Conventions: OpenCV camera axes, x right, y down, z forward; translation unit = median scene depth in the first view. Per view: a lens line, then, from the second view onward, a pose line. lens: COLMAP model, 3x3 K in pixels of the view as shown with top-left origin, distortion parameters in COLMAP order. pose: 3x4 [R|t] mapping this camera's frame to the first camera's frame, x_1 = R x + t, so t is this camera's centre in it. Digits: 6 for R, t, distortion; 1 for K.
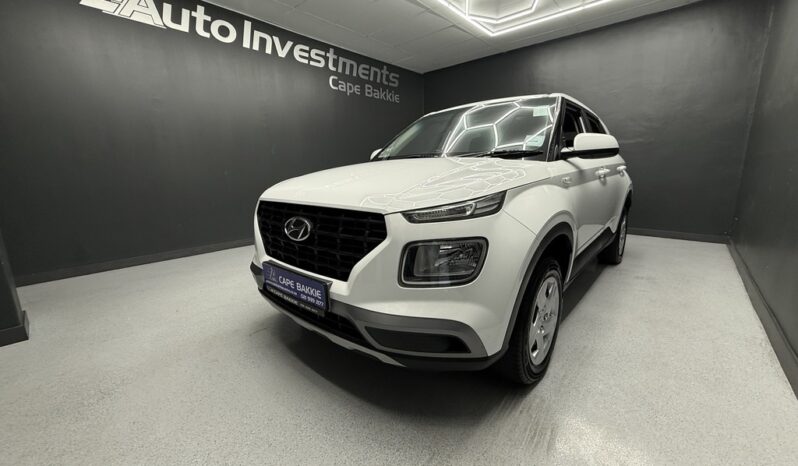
lens RADIAL K [[318.6, 0, 394.8], [0, 318.6, 228.8], [0, 0, 1]] dist [-0.001646, -0.000045]
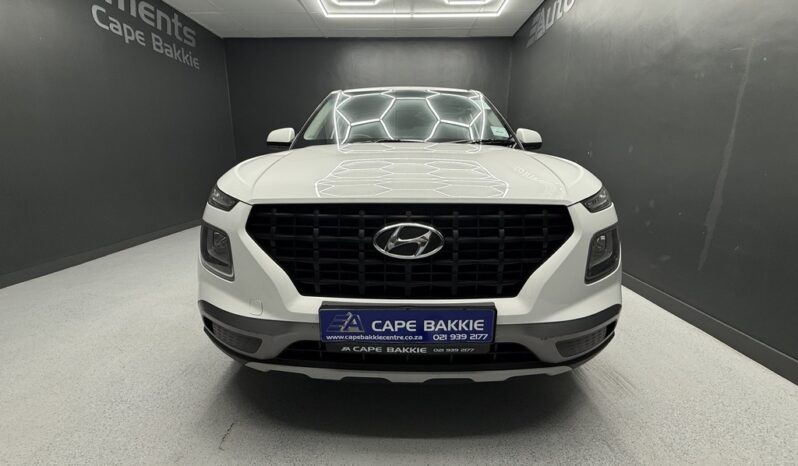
lens RADIAL K [[318.6, 0, 397.3], [0, 318.6, 228.6], [0, 0, 1]] dist [-0.001646, -0.000045]
pose [[0.757404, -0.122543, 0.641344, -0.217350], [0.105027, 0.992305, 0.065570, -0.020653], [-0.644444, 0.017695, 0.764446, 0.151248]]
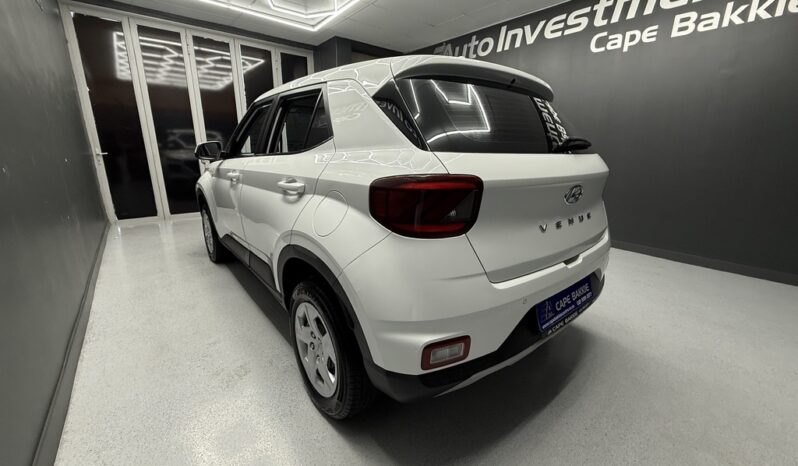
lens RADIAL K [[318.6, 0, 400.1], [0, 318.6, 235.1], [0, 0, 1]] dist [-0.001646, -0.000045]
pose [[-0.146741, 0.262250, -0.953778, 0.746106], [-0.199009, 0.936673, 0.288166, -0.178166], [0.968949, 0.232096, -0.085258, 0.780101]]
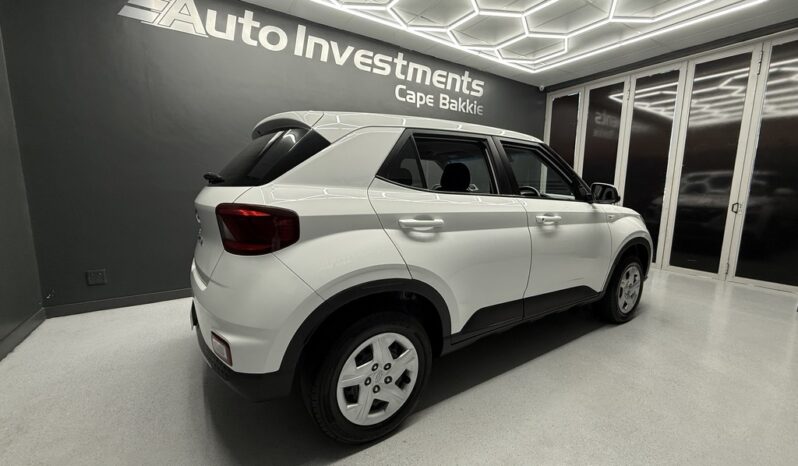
lens RADIAL K [[318.6, 0, 399.0], [0, 318.6, 231.7], [0, 0, 1]] dist [-0.001646, -0.000045]
pose [[0.964011, 0.069127, -0.256719, 0.050757], [-0.078782, 0.996512, -0.027501, -0.072600], [0.253923, 0.046736, 0.966095, 0.213122]]
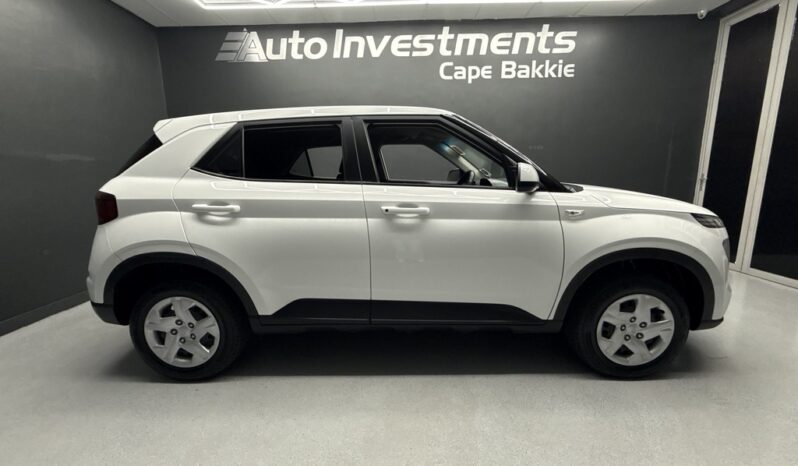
lens RADIAL K [[318.6, 0, 399.1], [0, 318.6, 233.0], [0, 0, 1]] dist [-0.001646, -0.000045]
pose [[0.658792, 0.145723, -0.738077, 0.396164], [-0.133002, 0.988168, 0.076385, -0.119242], [0.740476, 0.047844, 0.670378, 0.441736]]
